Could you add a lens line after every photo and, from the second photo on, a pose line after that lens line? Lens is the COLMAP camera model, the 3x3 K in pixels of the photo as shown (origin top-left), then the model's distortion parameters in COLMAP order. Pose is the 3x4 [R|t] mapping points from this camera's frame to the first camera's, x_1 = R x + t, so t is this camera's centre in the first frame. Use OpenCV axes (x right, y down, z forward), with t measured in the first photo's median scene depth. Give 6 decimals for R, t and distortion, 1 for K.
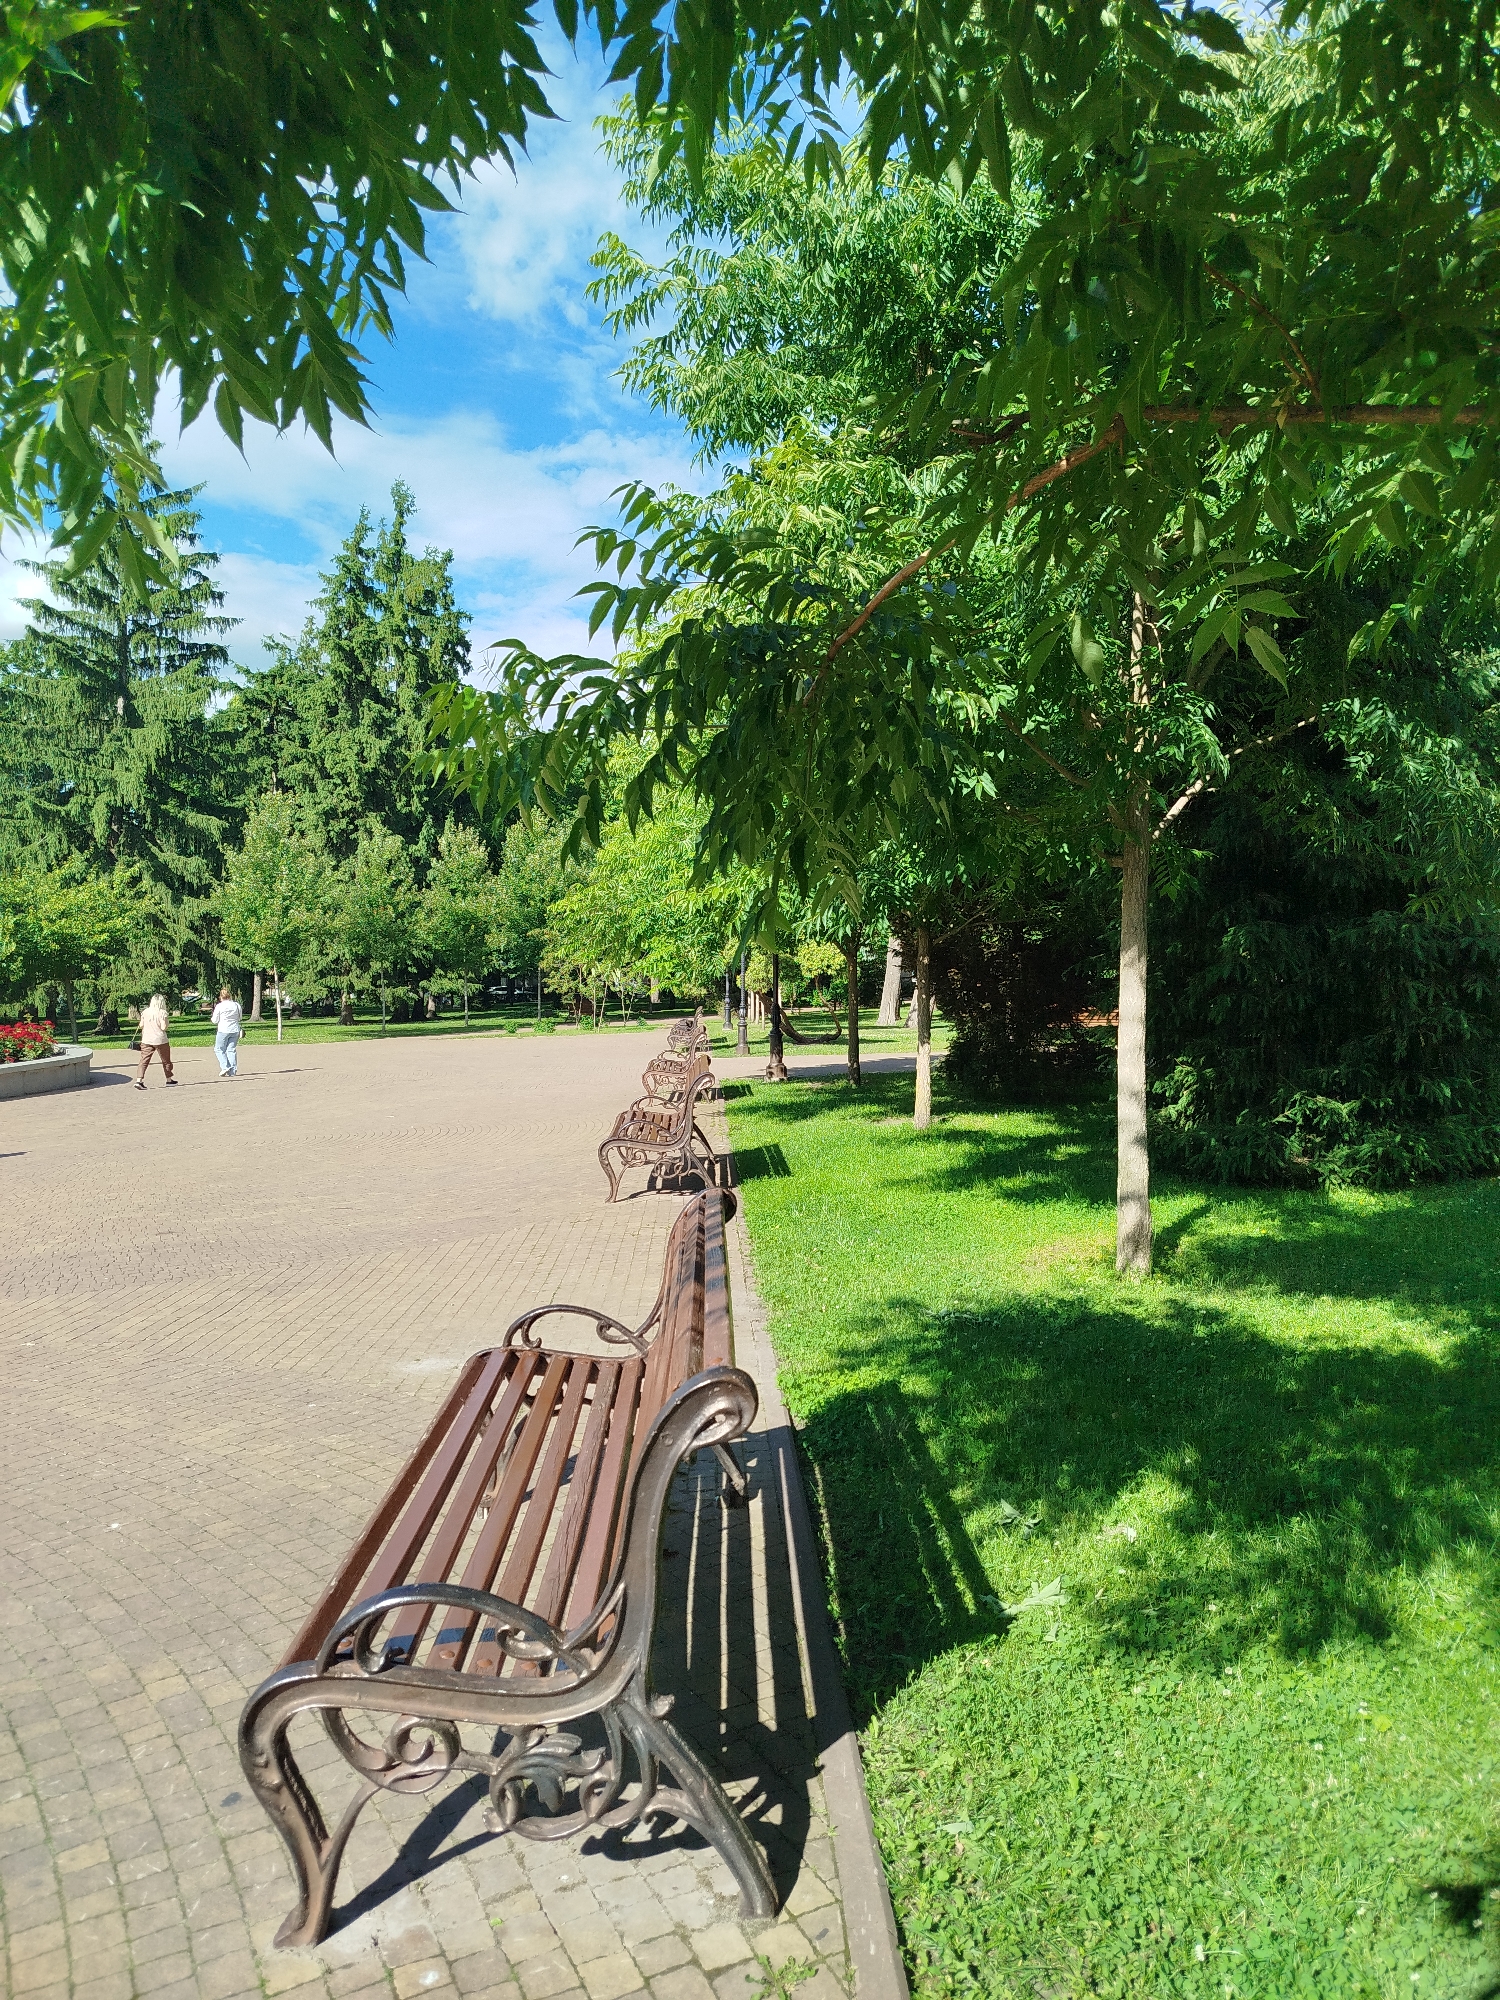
lens RADIAL K [[1307.2, 0, 750.0], [0, 1307.2, 1000.0], [0, 0, 1]] dist [0.000505, -0.000424]
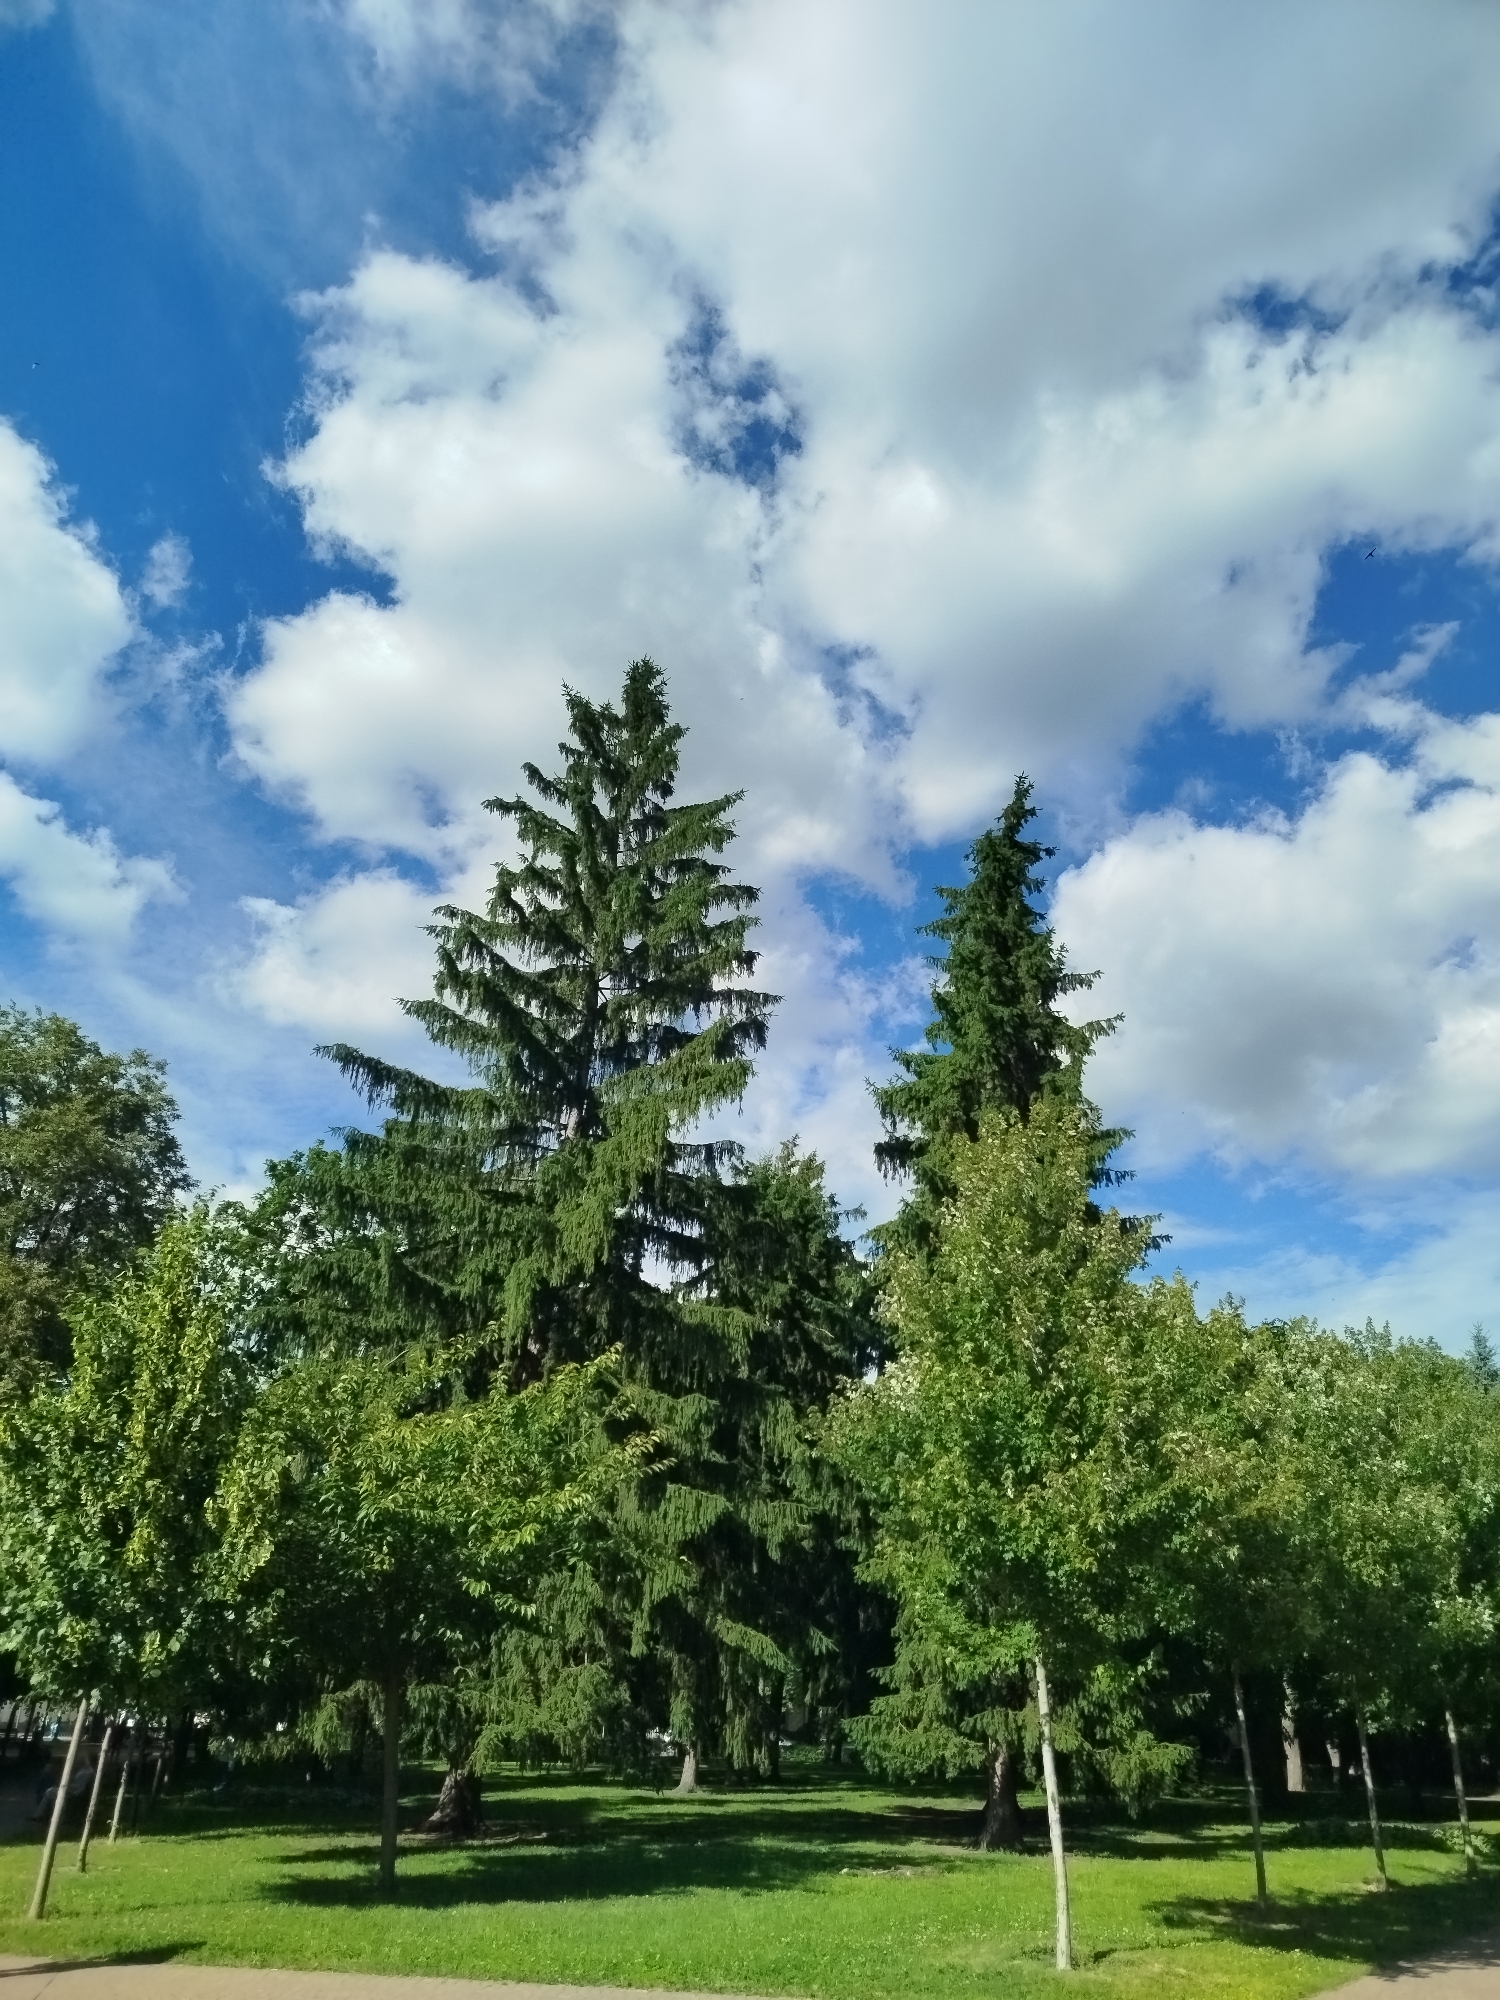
lens RADIAL K [[1349.3, 0, 750.0], [0, 1349.3, 1000.0], [0, 0, 1]] dist [-0.033103, -0.002922]
pose [[0.969280, -0.076101, -0.233892, -0.291730], [-0.048303, 0.873519, -0.484387, -0.005043], [0.241171, 0.480805, 0.843008, 0.555233]]
